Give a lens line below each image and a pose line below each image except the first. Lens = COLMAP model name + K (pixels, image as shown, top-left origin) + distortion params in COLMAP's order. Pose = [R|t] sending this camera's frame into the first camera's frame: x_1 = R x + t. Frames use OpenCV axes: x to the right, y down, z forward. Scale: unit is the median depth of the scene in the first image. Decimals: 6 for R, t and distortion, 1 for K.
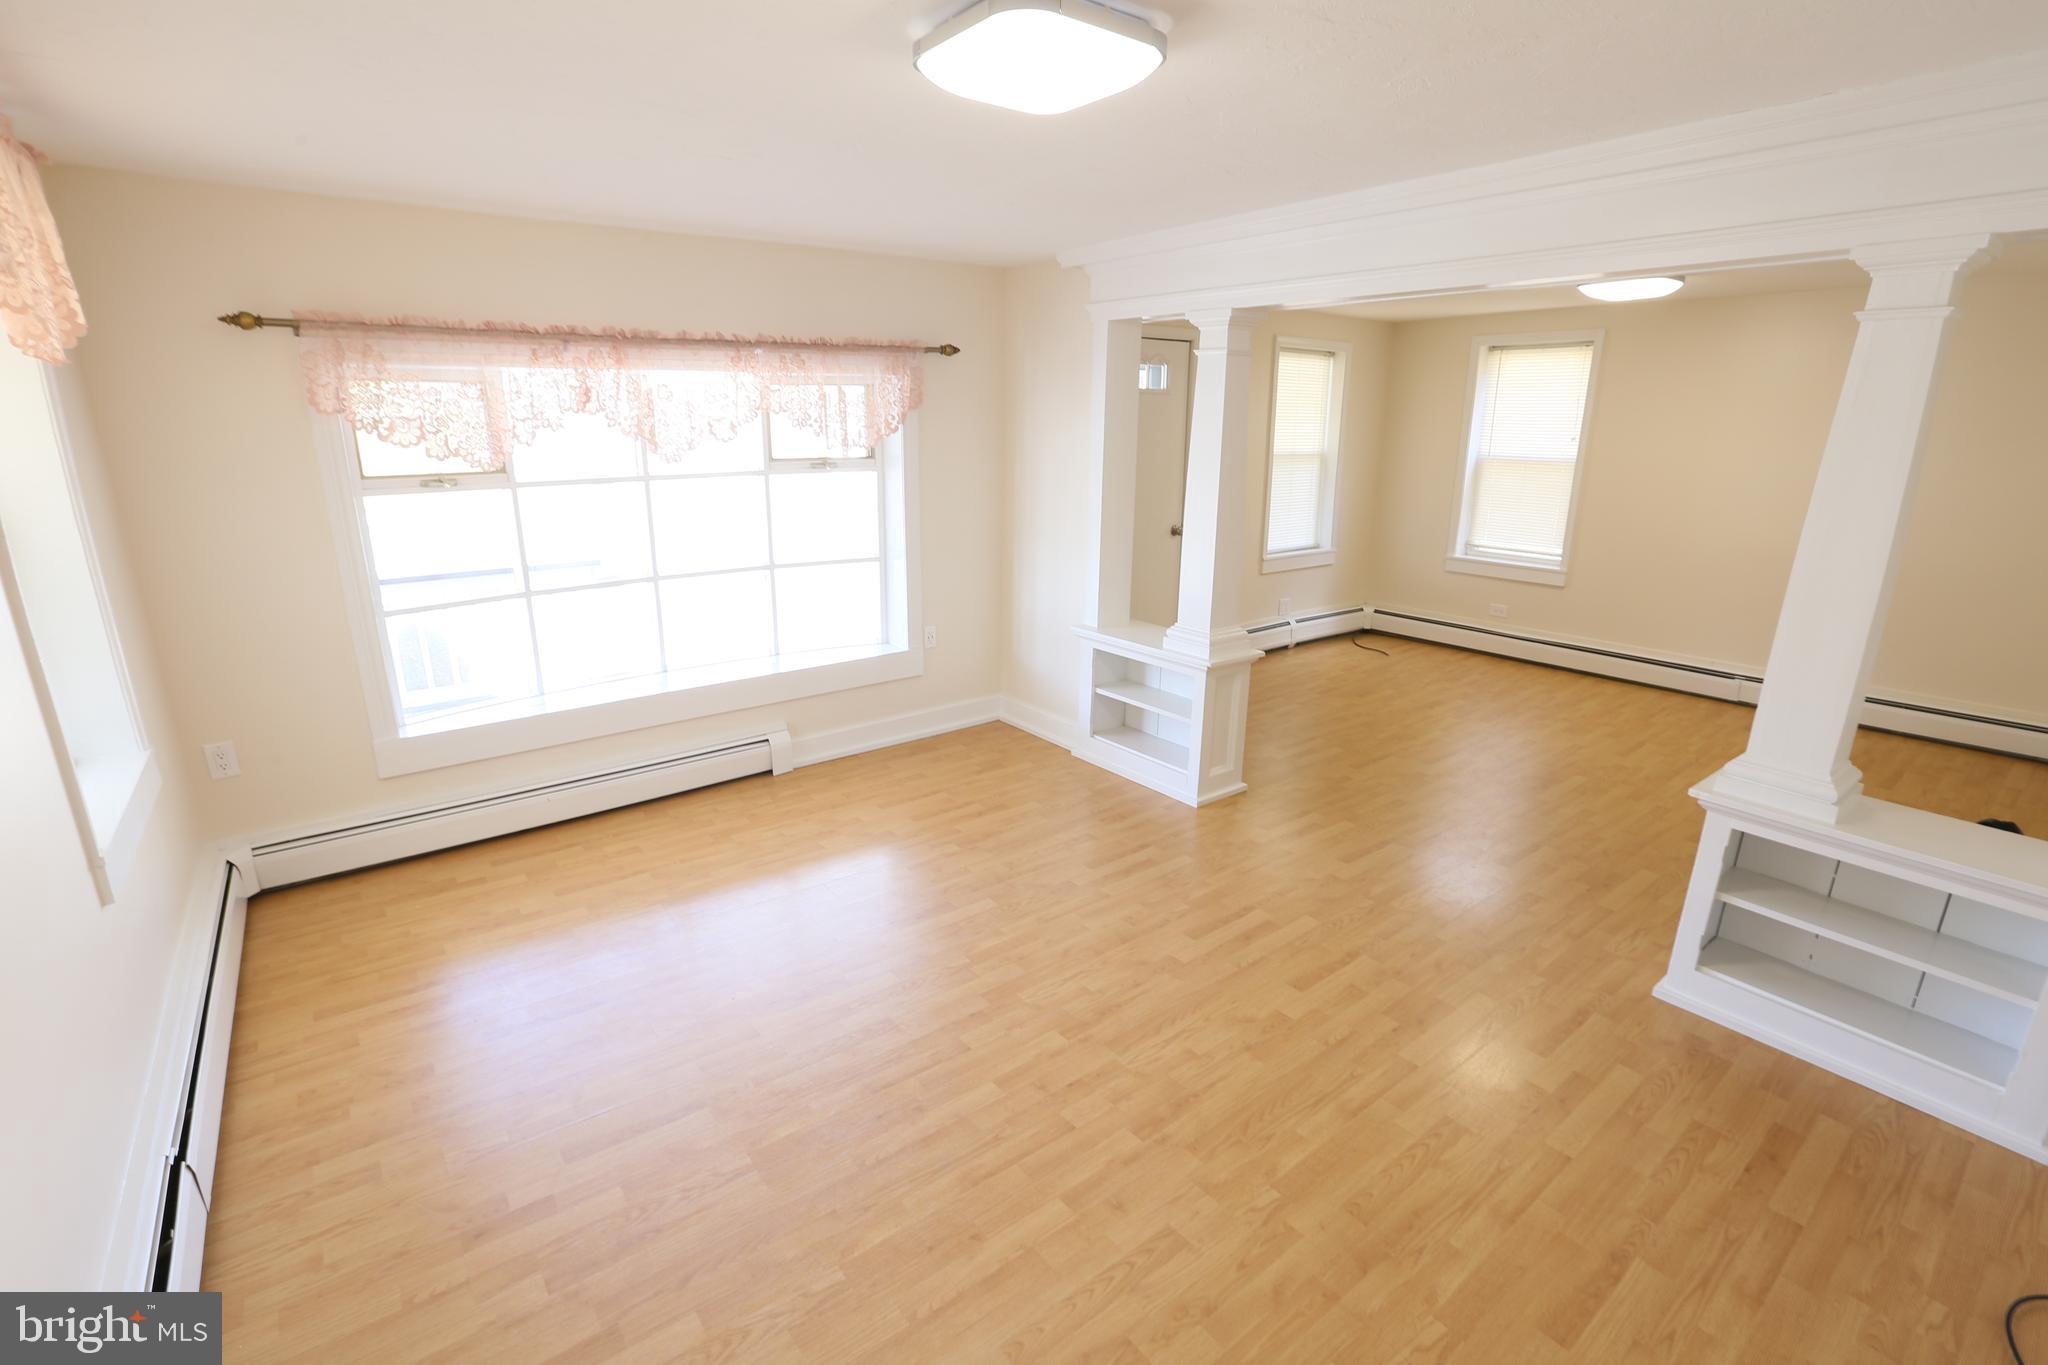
lens RADIAL K [[934.7, 0, 1026.8], [0, 934.7, 682.8], [0, 0, 1]] dist [-0.059970, 0.022983]
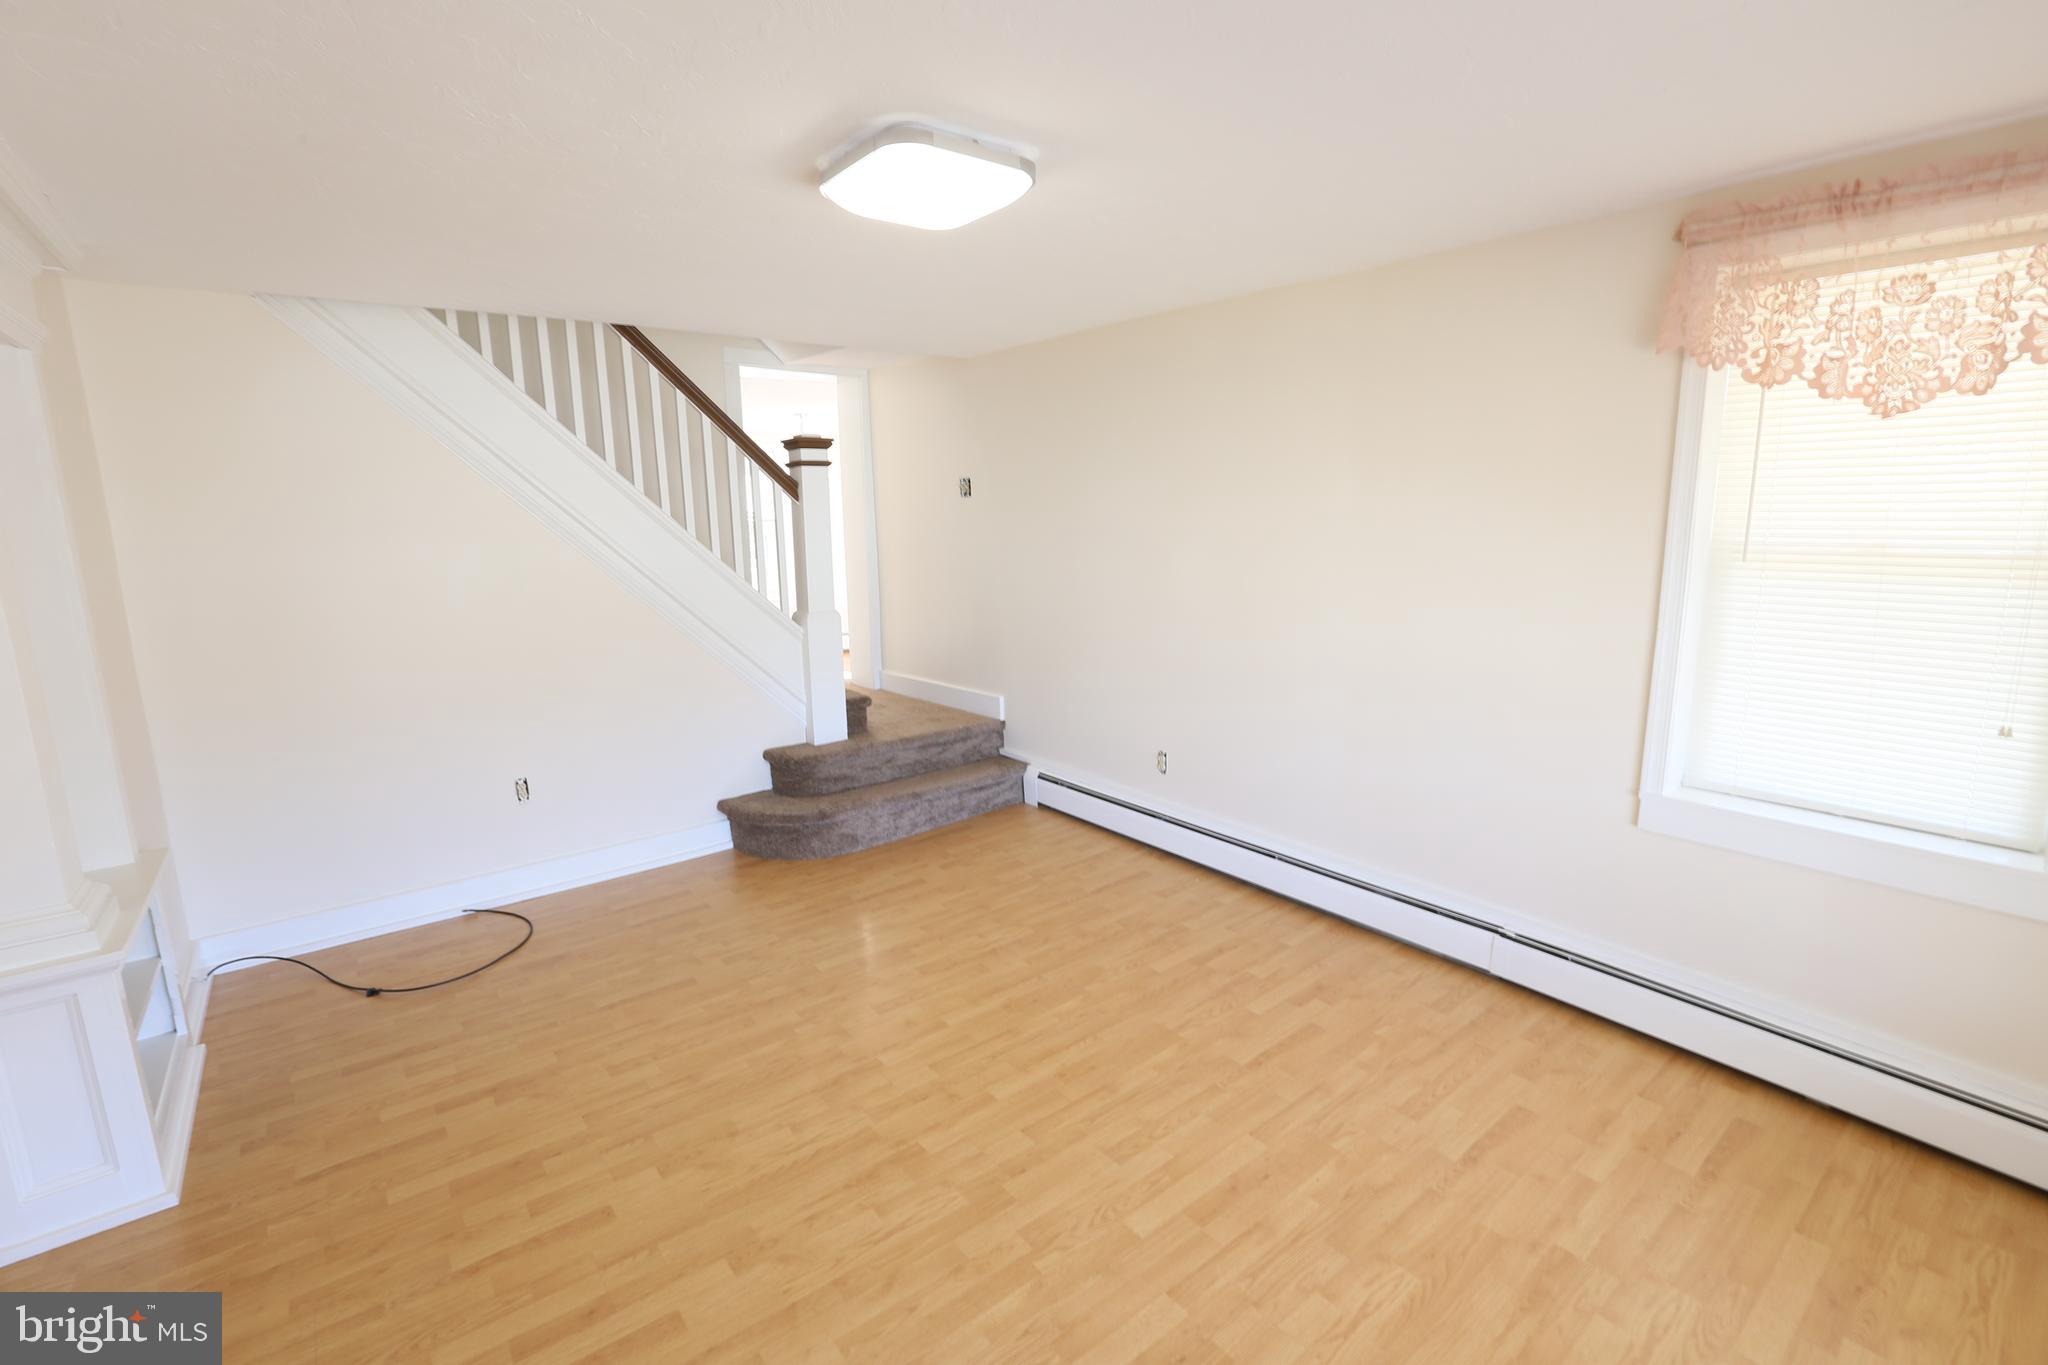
lens RADIAL K [[934.7, 0, 1026.8], [0, 934.7, 682.8], [0, 0, 1]] dist [-0.059970, 0.022983]
pose [[-0.999868, 0.016033, -0.002699, -0.035314], [0.013144, 0.894826, 0.446222, -0.221516], [0.009569, 0.446127, -0.894918, 0.814245]]
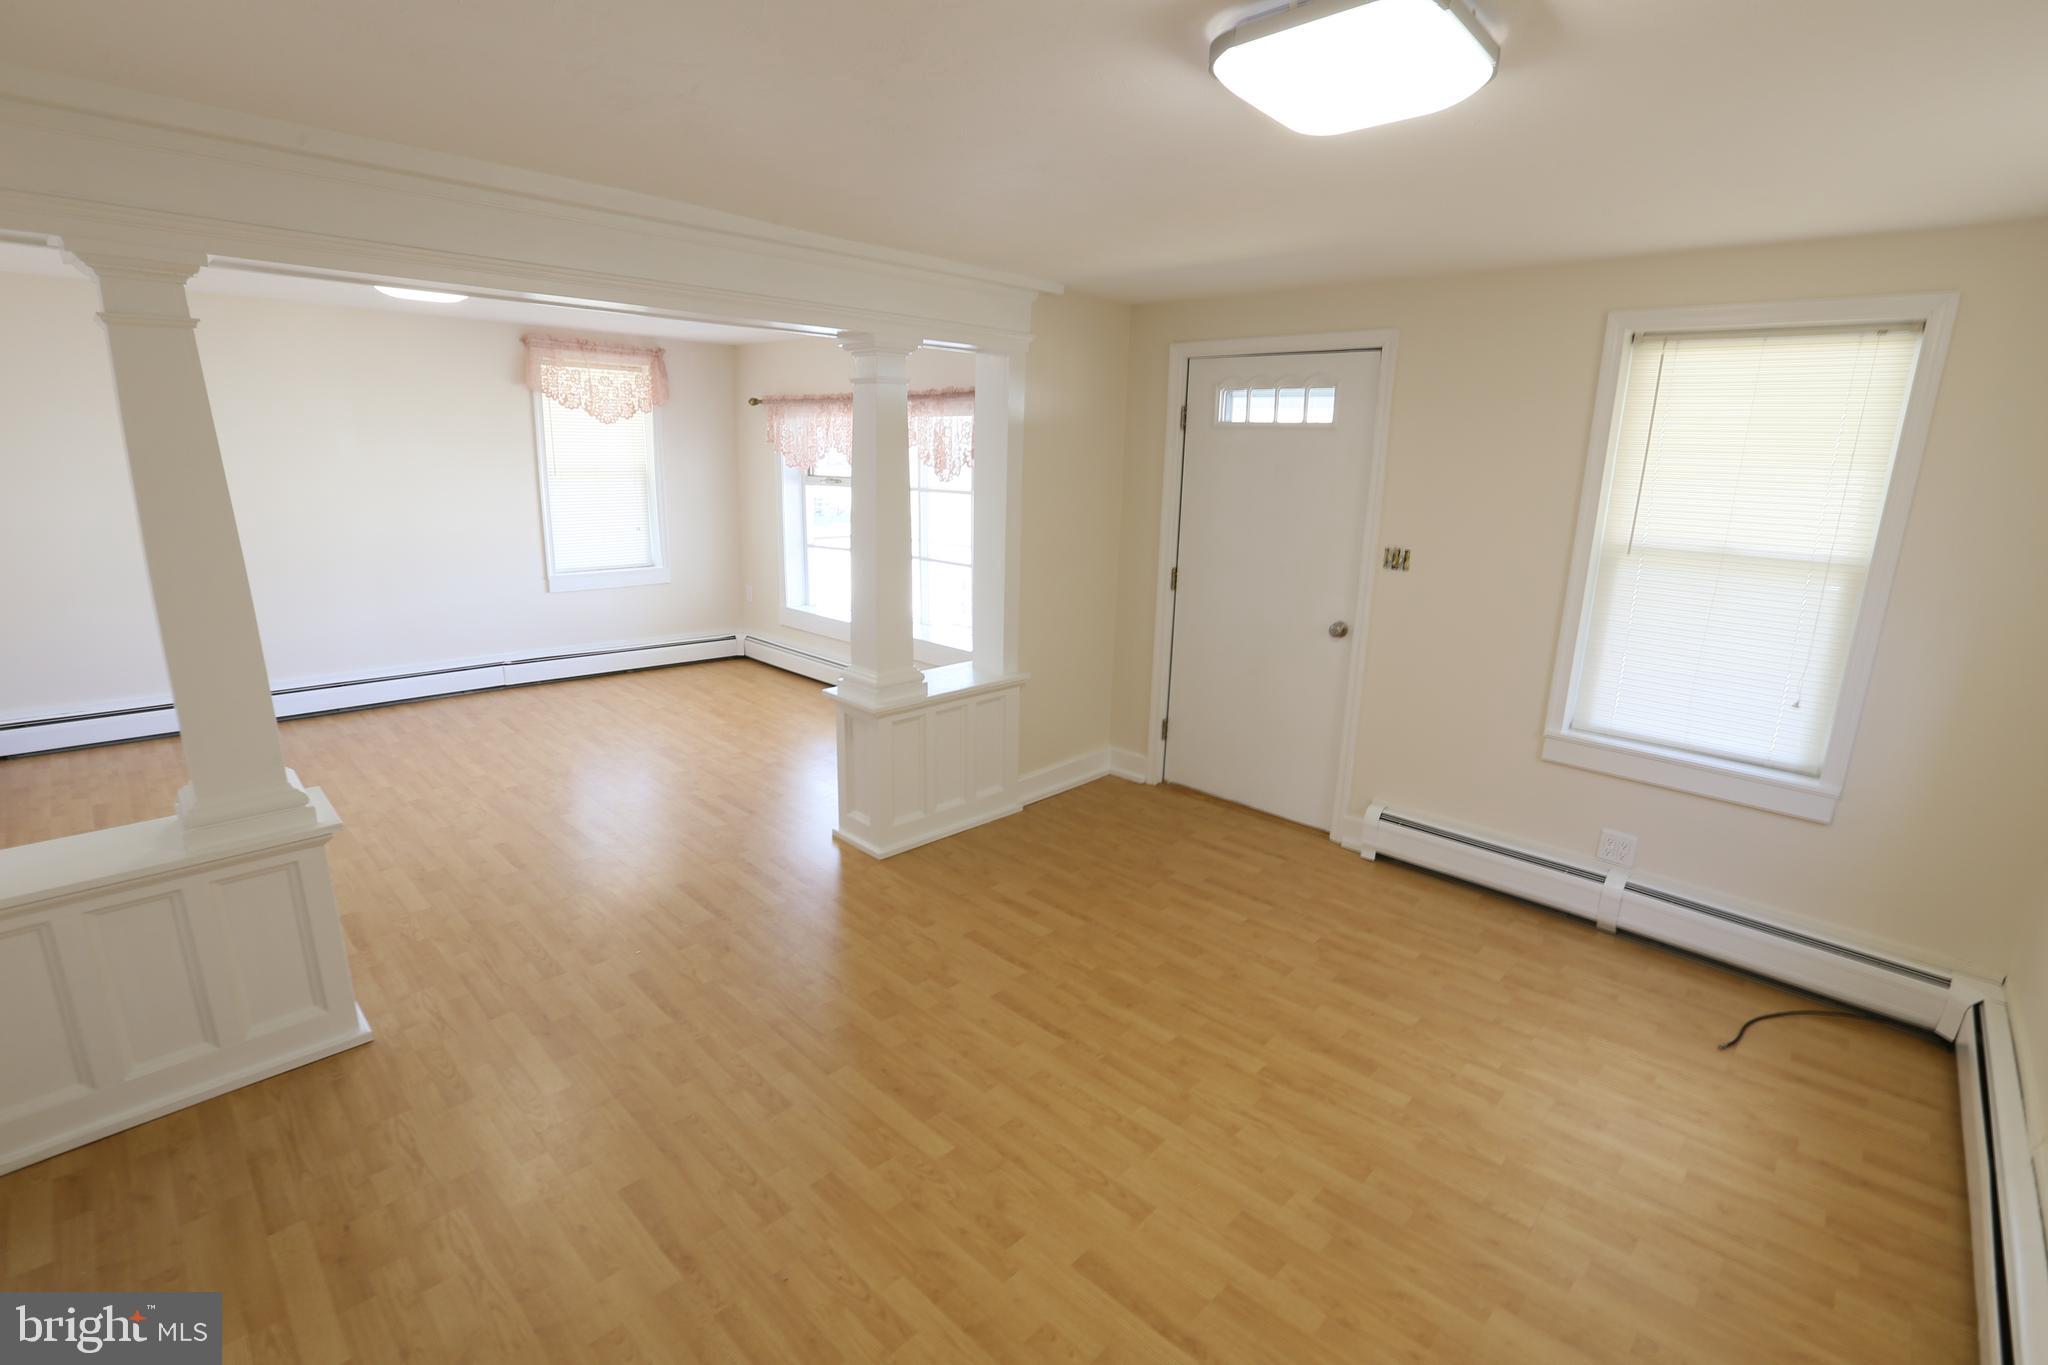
lens RADIAL K [[934.7, 0, 1026.8], [0, 934.7, 682.8], [0, 0, 1]] dist [-0.059970, 0.022983]
pose [[0.135727, 0.239333, -0.961404, 0.915352], [-0.297283, 0.935507, 0.190917, -0.219330], [0.945093, 0.259897, 0.198123, 0.773798]]
